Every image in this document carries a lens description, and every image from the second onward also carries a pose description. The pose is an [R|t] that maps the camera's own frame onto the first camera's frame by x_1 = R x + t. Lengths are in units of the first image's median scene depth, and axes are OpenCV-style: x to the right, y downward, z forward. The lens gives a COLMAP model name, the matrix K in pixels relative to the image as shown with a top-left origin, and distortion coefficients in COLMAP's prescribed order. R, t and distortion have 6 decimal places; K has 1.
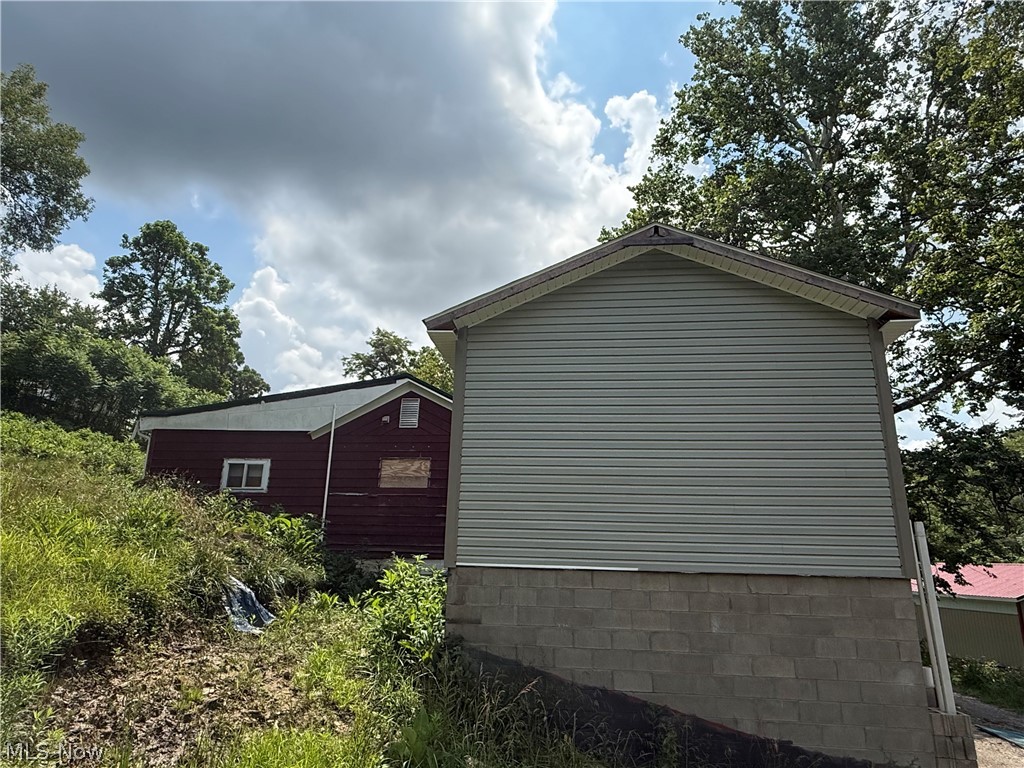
lens RADIAL K [[622.2, 0, 512.0], [0, 622.2, 384.0], [0, 0, 1]] dist [0.002918, 0.000223]
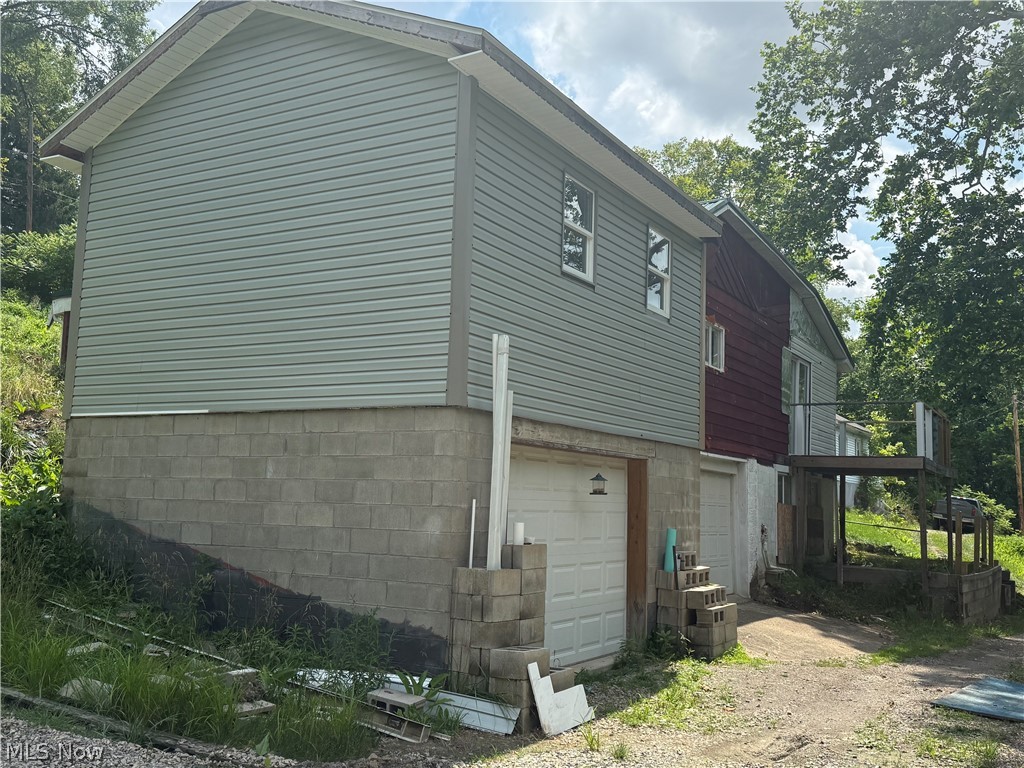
lens RADIAL K [[970.9, 0, 512.0], [0, 970.9, 384.0], [0, 0, 1]] dist [0.178280, -0.365016]
pose [[0.915195, -0.044989, -0.400492, 1.162899], [0.101746, 0.987351, 0.121594, 0.142959], [0.389955, -0.152031, 0.908197, -0.063362]]
